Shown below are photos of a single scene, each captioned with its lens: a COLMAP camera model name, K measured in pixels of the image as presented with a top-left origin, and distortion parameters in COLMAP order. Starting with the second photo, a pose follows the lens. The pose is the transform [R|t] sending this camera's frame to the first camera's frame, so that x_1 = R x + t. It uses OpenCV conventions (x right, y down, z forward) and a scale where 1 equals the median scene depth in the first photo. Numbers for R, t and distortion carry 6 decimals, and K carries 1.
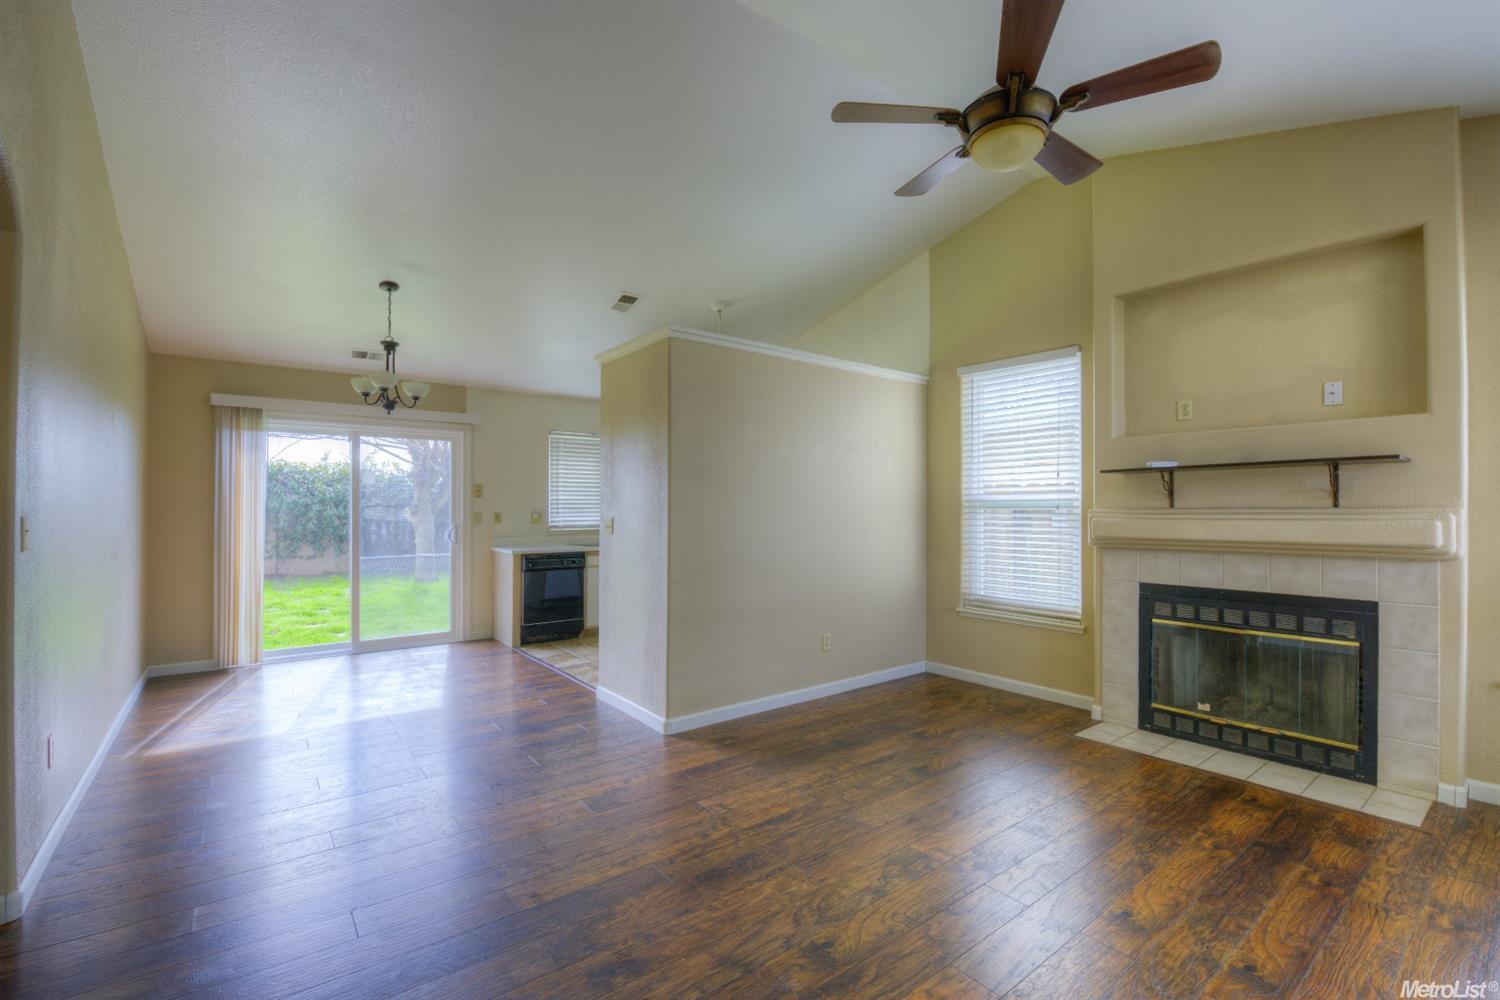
lens RADIAL K [[651.5, 0, 749.7], [0, 651.5, 505.0], [0, 0, 1]] dist [-0.007793, -0.006034]
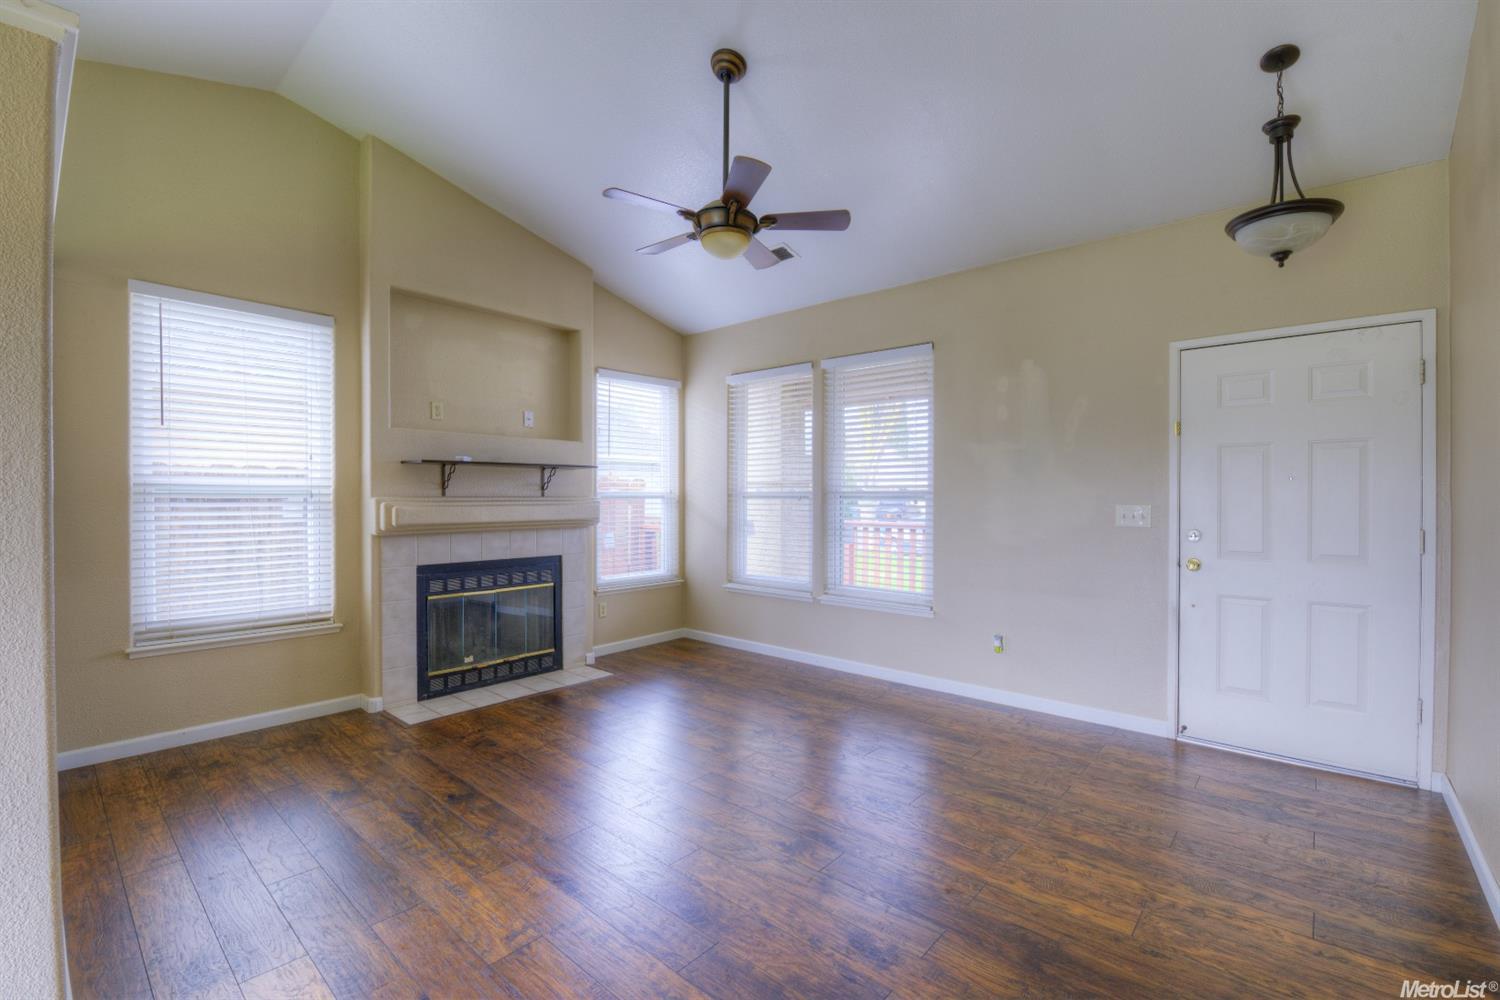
lens RADIAL K [[651.5, 0, 752.4], [0, 651.5, 501.9], [0, 0, 1]] dist [-0.007793, -0.006034]
pose [[-0.194615, -0.006712, 0.980857, -0.575066], [-0.008304, 0.999952, 0.005195, 0.004034], [-0.980845, -0.007134, -0.194661, 0.682793]]
